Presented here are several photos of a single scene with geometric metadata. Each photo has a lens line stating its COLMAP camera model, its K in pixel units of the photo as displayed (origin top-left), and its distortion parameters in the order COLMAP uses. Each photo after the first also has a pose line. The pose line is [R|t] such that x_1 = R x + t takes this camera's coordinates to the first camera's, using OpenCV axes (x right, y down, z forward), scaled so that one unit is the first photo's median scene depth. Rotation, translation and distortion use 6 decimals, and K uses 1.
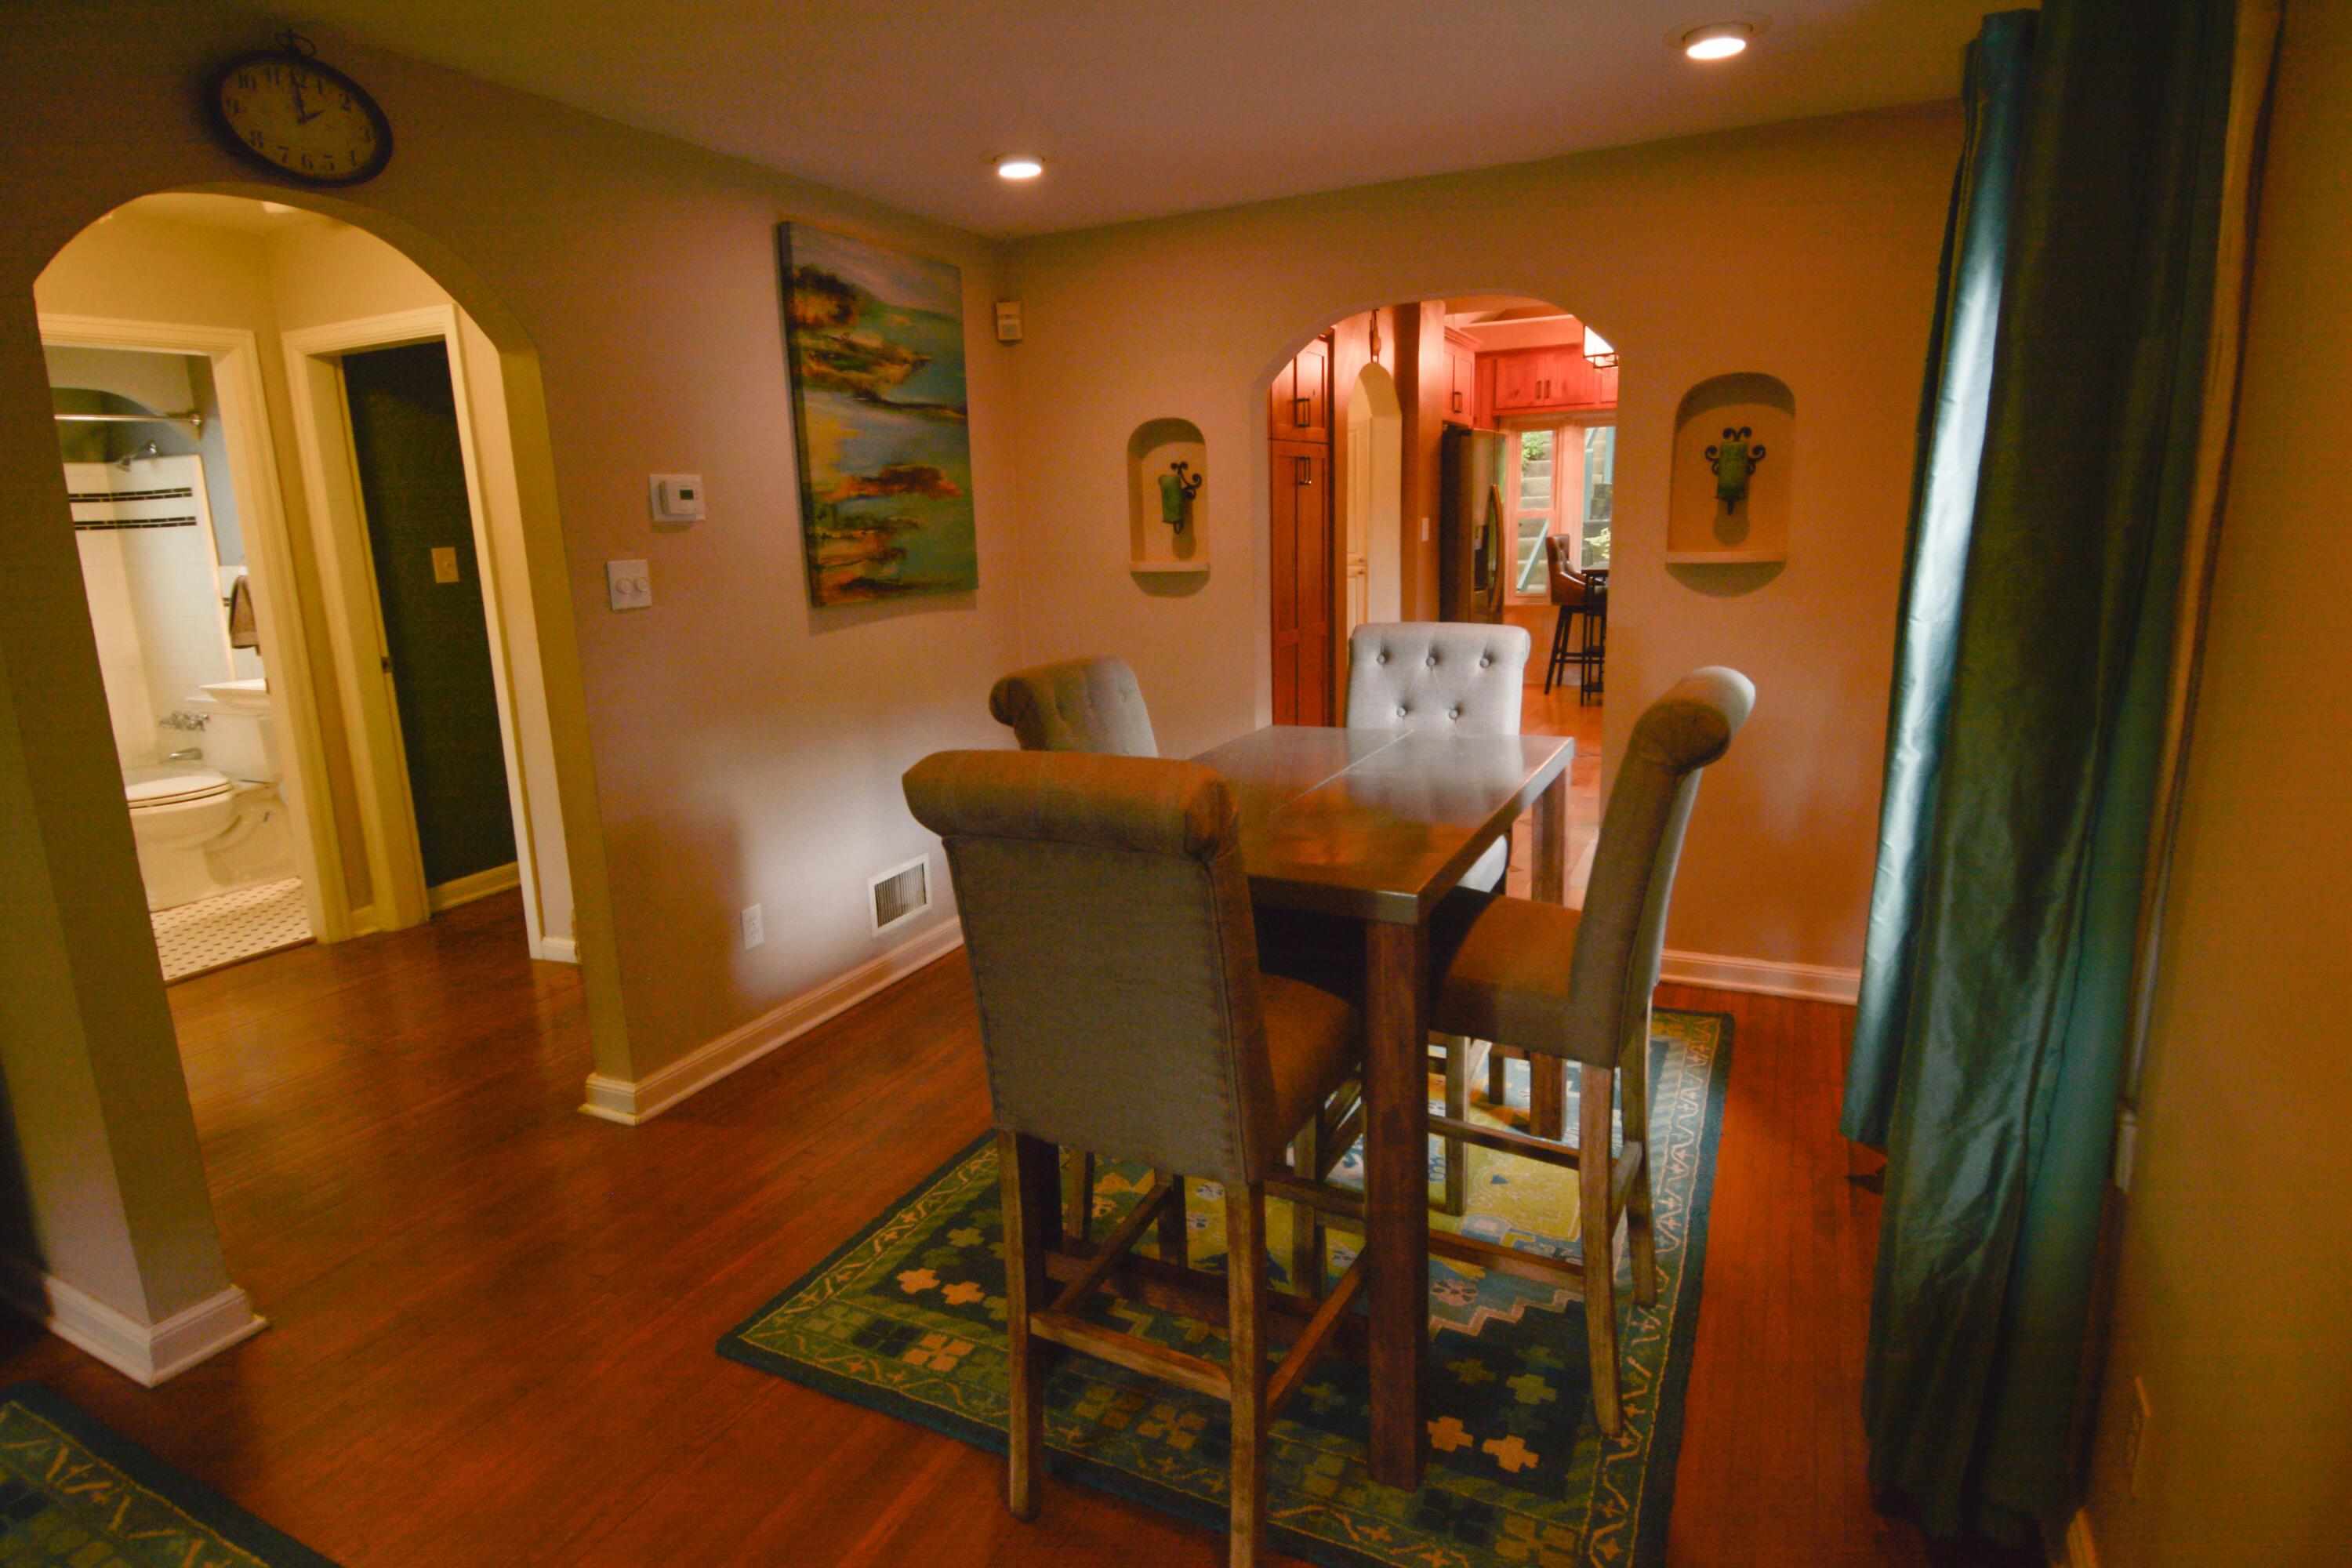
lens RADIAL K [[1277.6, 0, 1163.2], [0, 1277.6, 754.1], [0, 0, 1]] dist [0.008199, -0.005500]
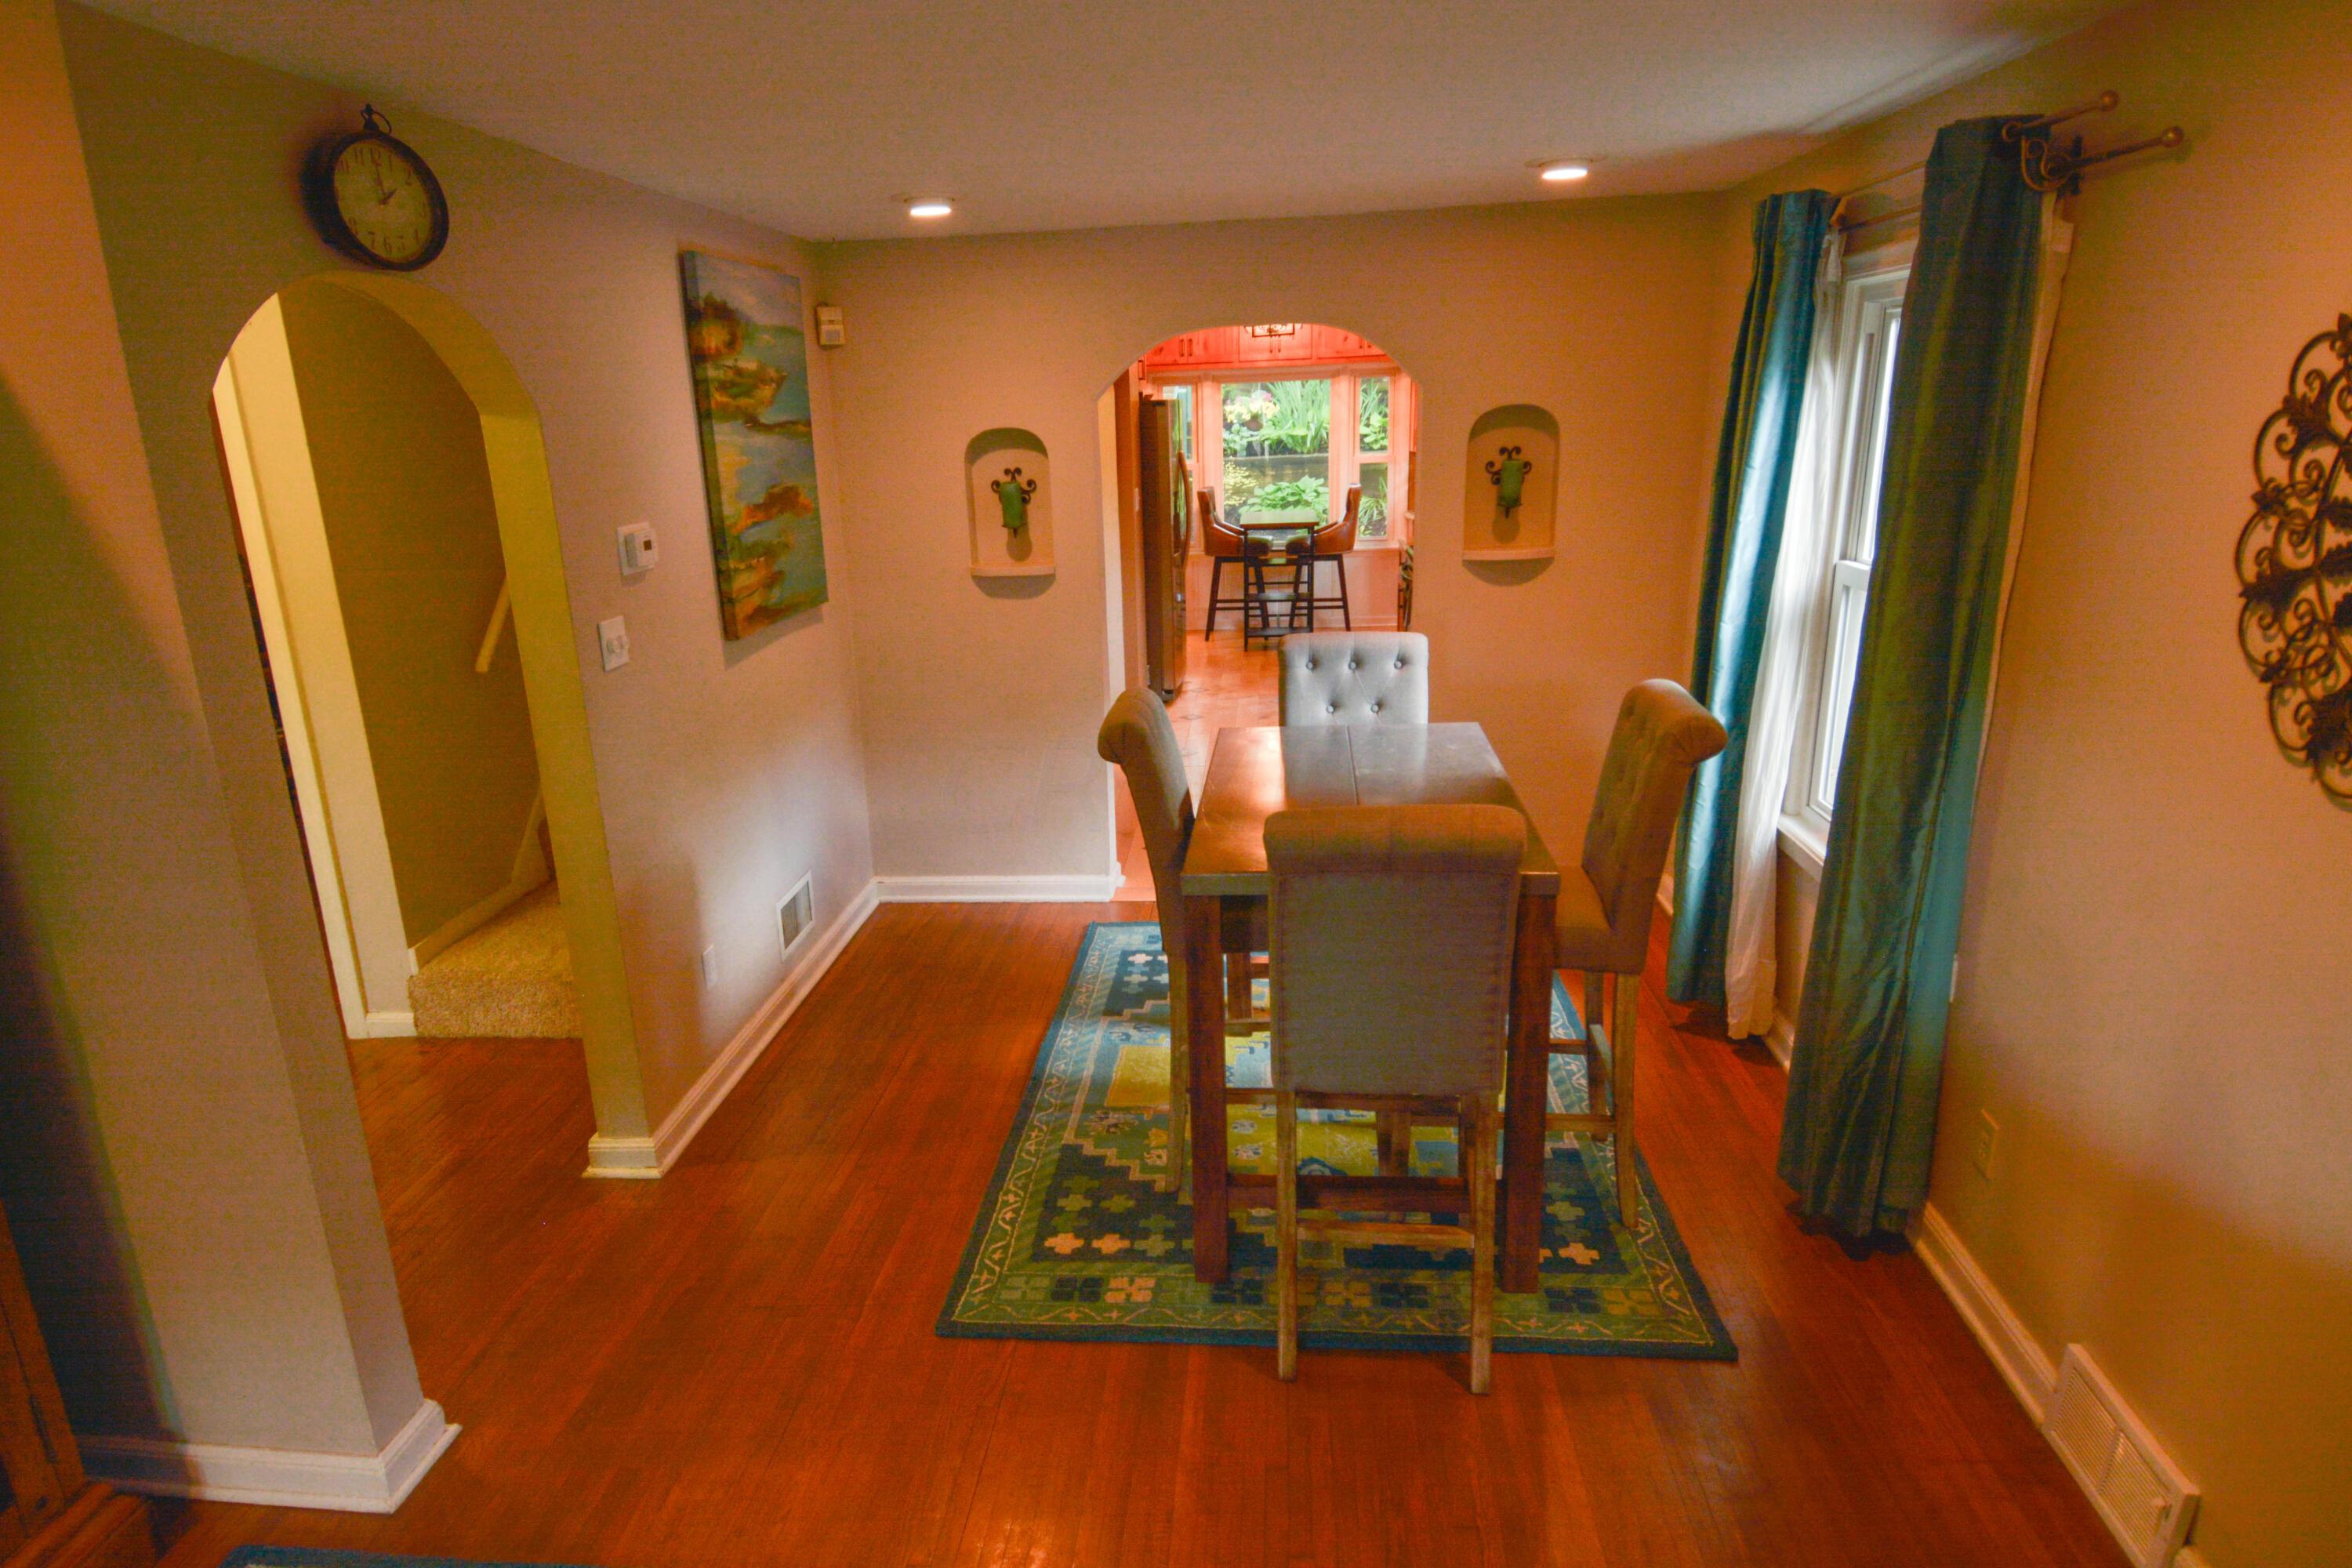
lens RADIAL K [[1354.1, 0, 1171.5], [0, 1354.1, 783.7], [0, 0, 1]] dist [0.024439, 0.003286]
pose [[0.931491, -0.101583, 0.349292, -0.379635], [0.076140, 0.993394, 0.085856, -0.079087], [-0.355706, -0.053379, 0.933072, -0.127250]]
